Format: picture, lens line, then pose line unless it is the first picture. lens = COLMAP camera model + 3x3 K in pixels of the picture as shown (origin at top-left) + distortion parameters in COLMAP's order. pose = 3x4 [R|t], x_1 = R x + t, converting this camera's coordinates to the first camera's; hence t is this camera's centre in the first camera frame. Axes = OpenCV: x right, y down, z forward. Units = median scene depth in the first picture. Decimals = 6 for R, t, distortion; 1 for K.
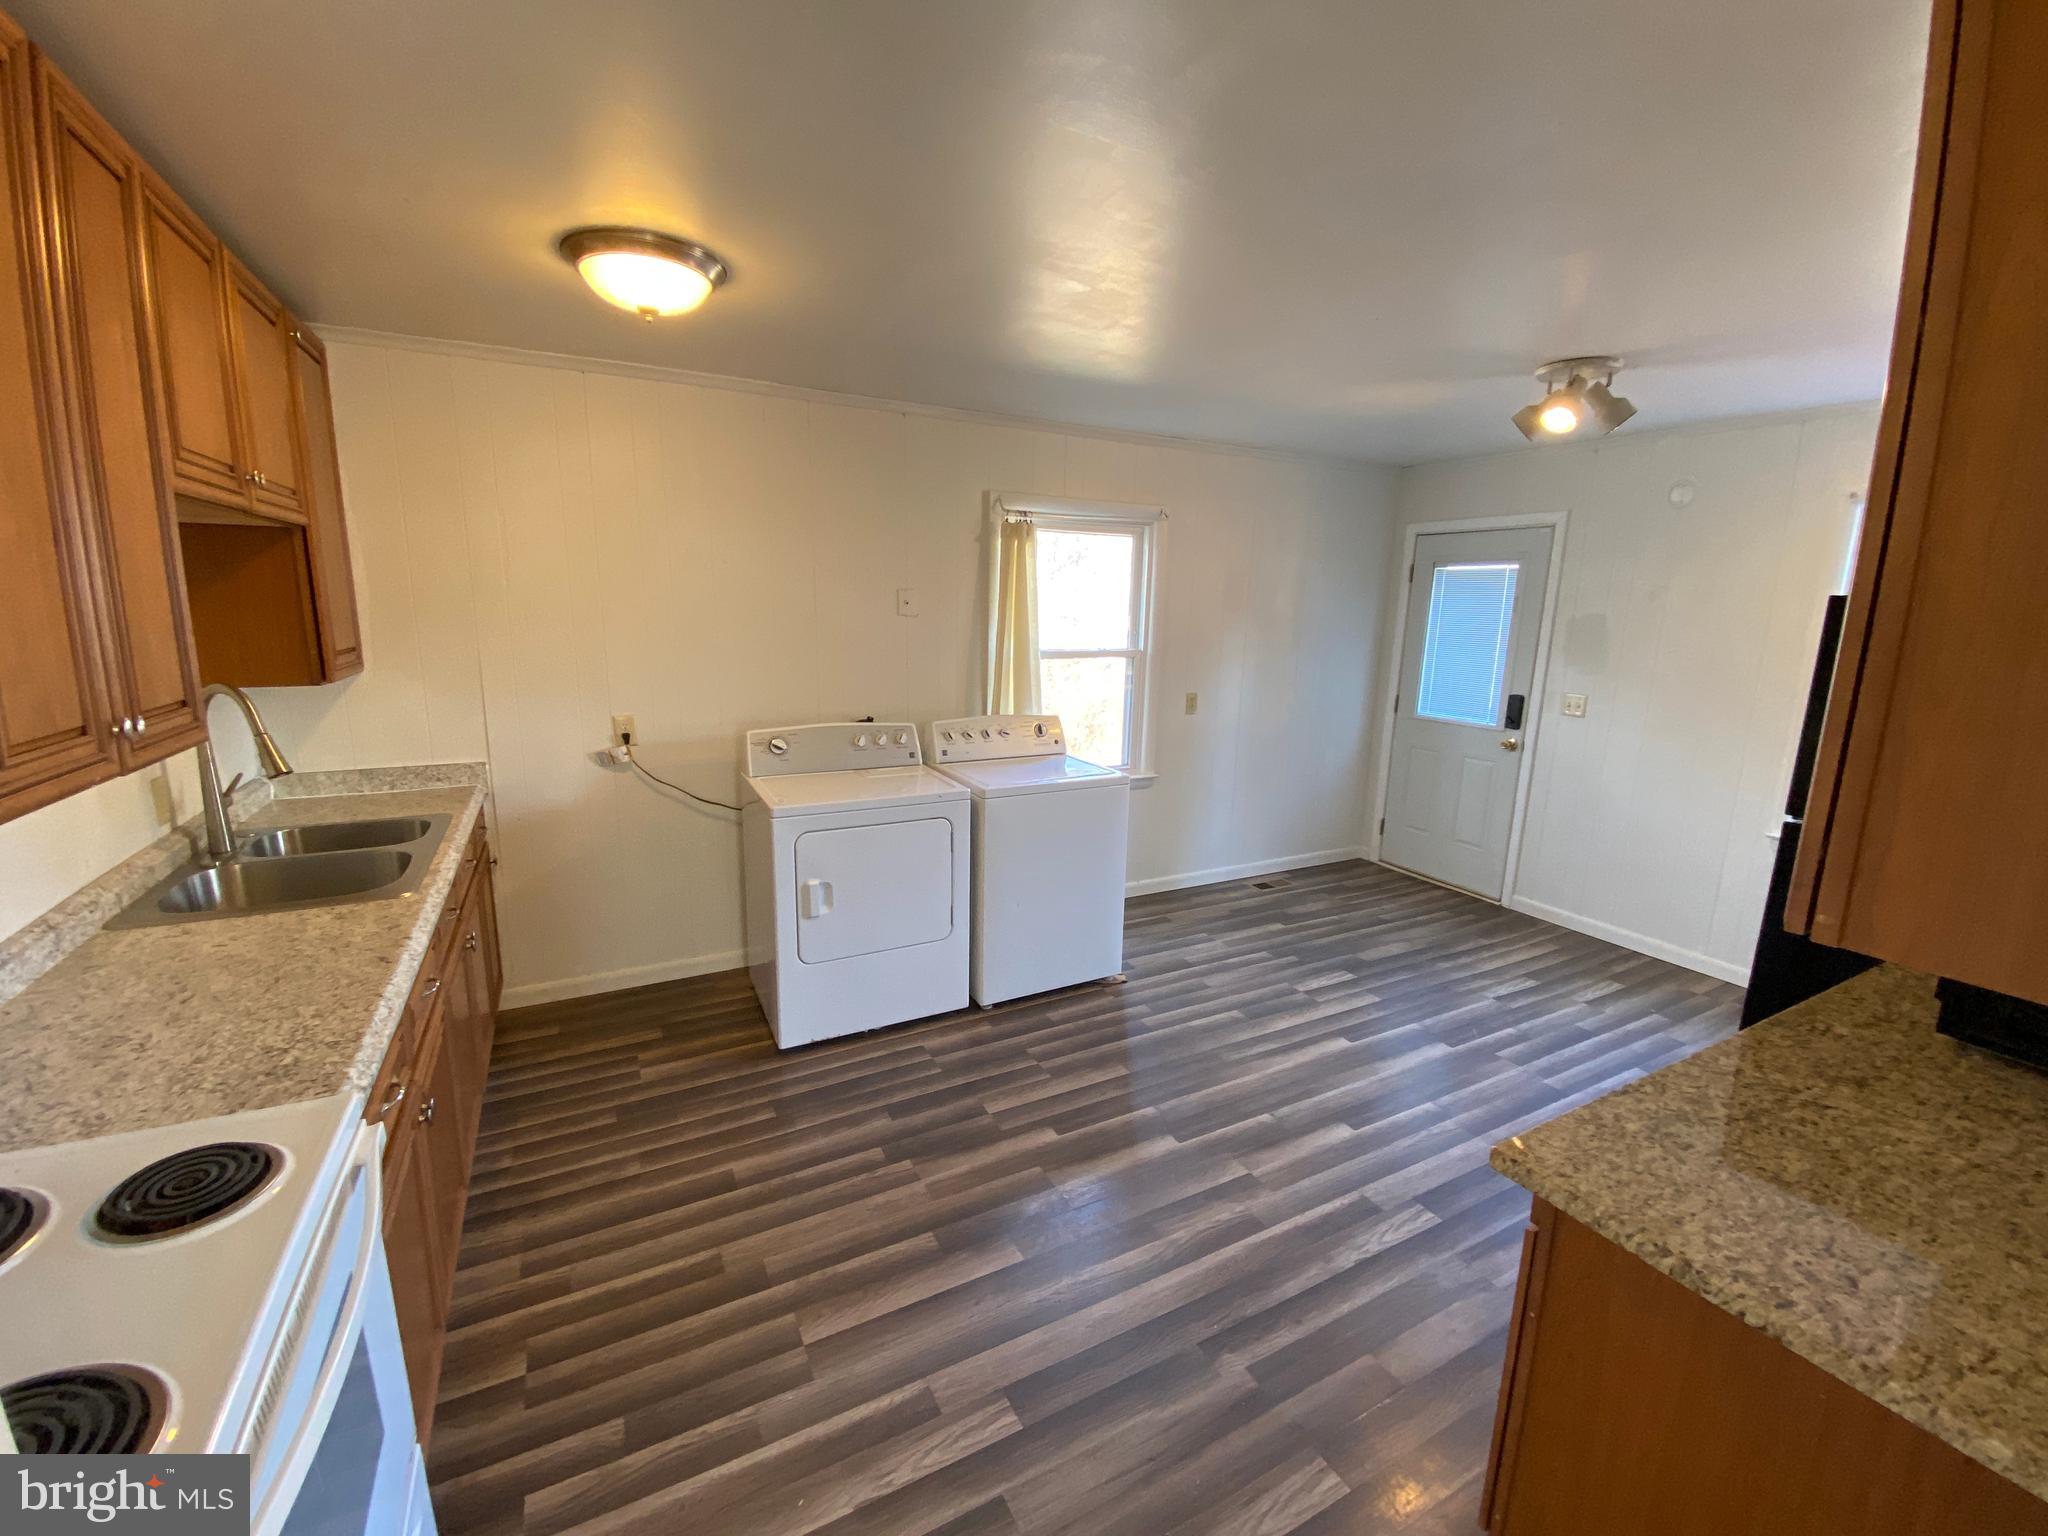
lens RADIAL K [[826.6, 0, 1021.4], [0, 826.6, 759.1], [0, 0, 1]] dist [0.024285, -0.021452]
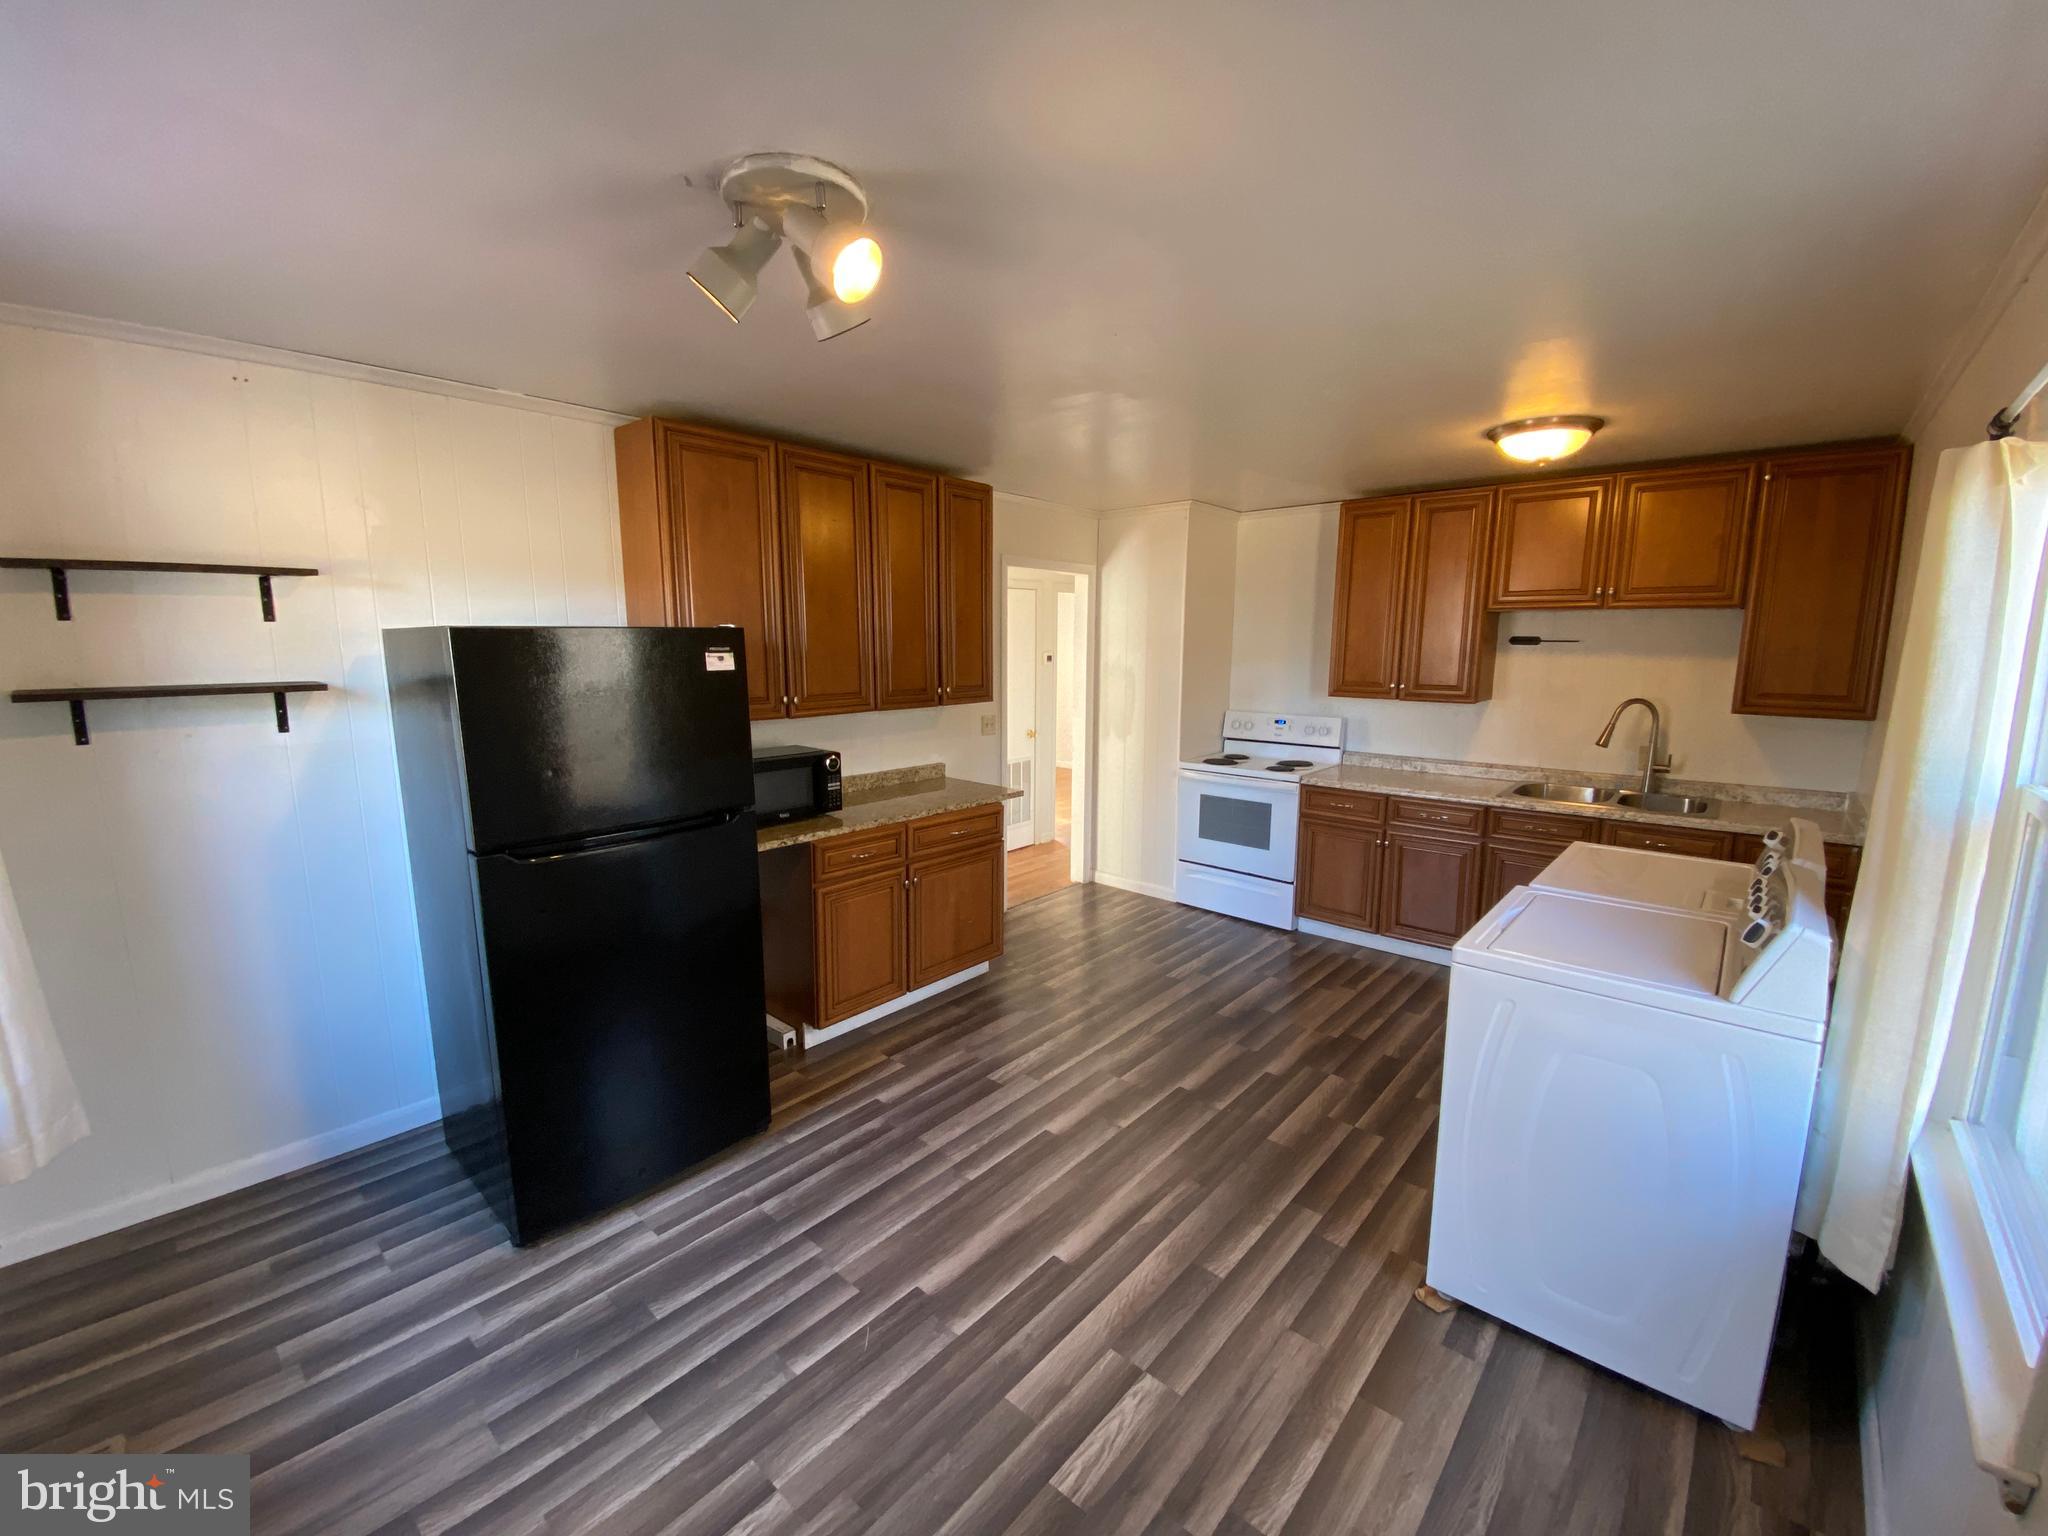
lens RADIAL K [[833.3, 0, 1024.0], [0, 833.3, 768.0], [0, 0, 1]] dist [-0.000235, -0.022177]
pose [[-0.932863, 0.036746, -0.358353, 0.798495], [-0.083318, 0.945801, 0.313878, -0.329328], [0.350464, 0.322663, -0.879241, 1.793236]]
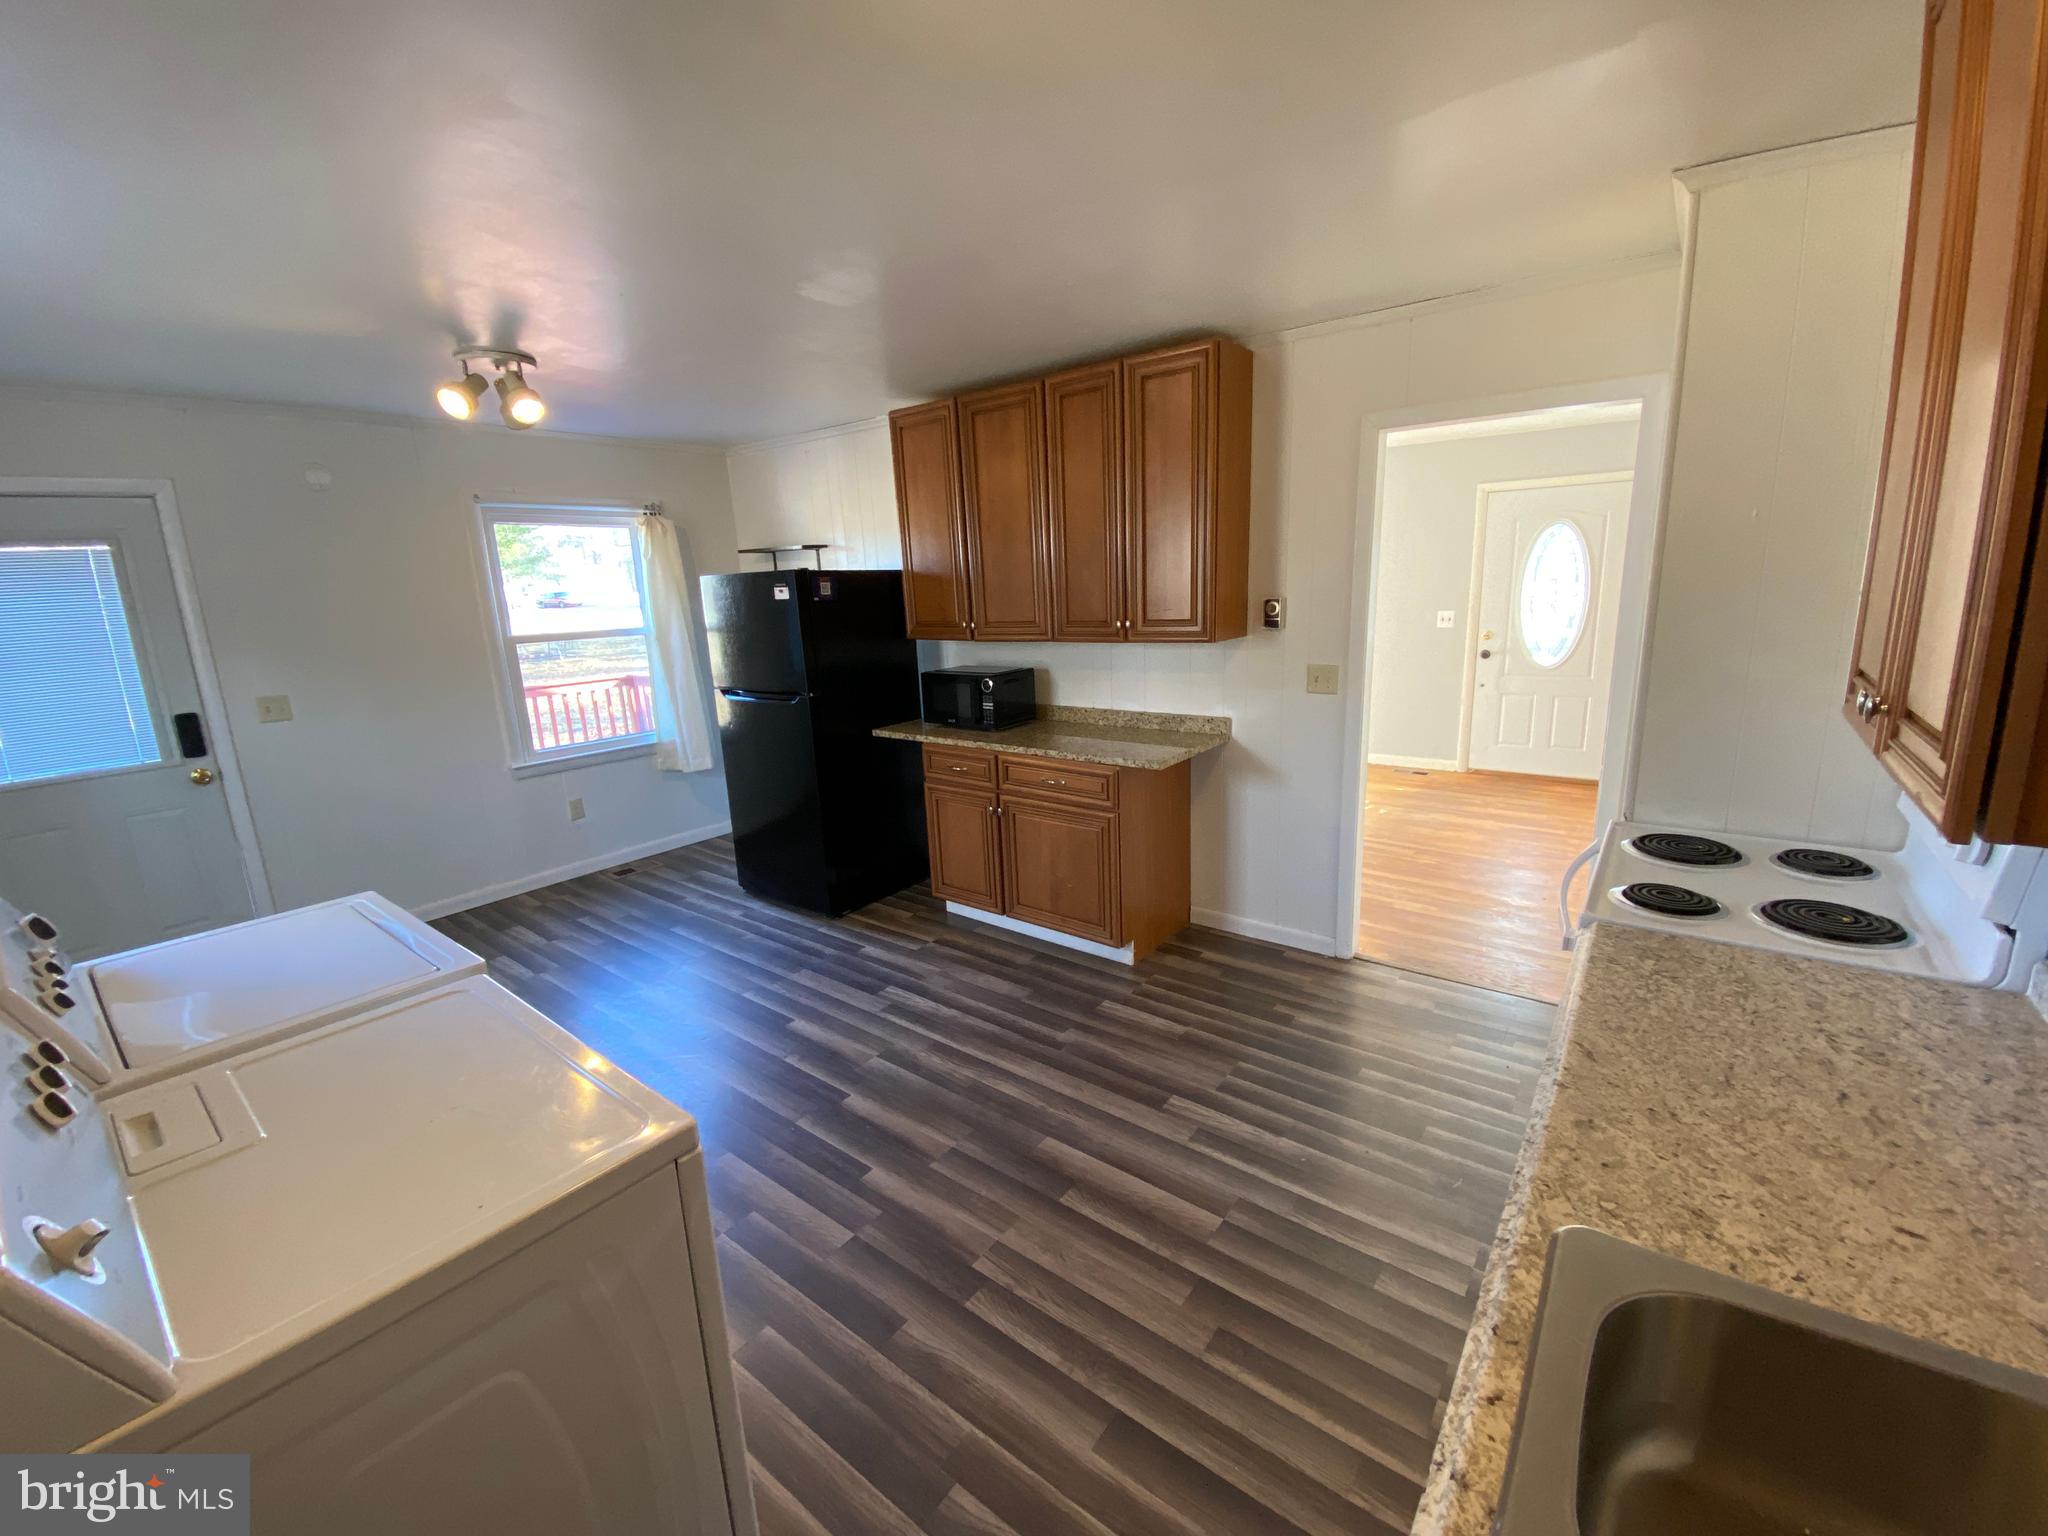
lens RADIAL K [[832.8, 0, 1021.2], [0, 832.8, 767.8], [0, 0, 1]] dist [0.024179, -0.022145]
pose [[-0.413808, -0.207124, 0.886489, -0.732560], [0.198623, 0.929773, 0.309953, -0.202577], [-0.888432, 0.304338, -0.343608, 1.021986]]
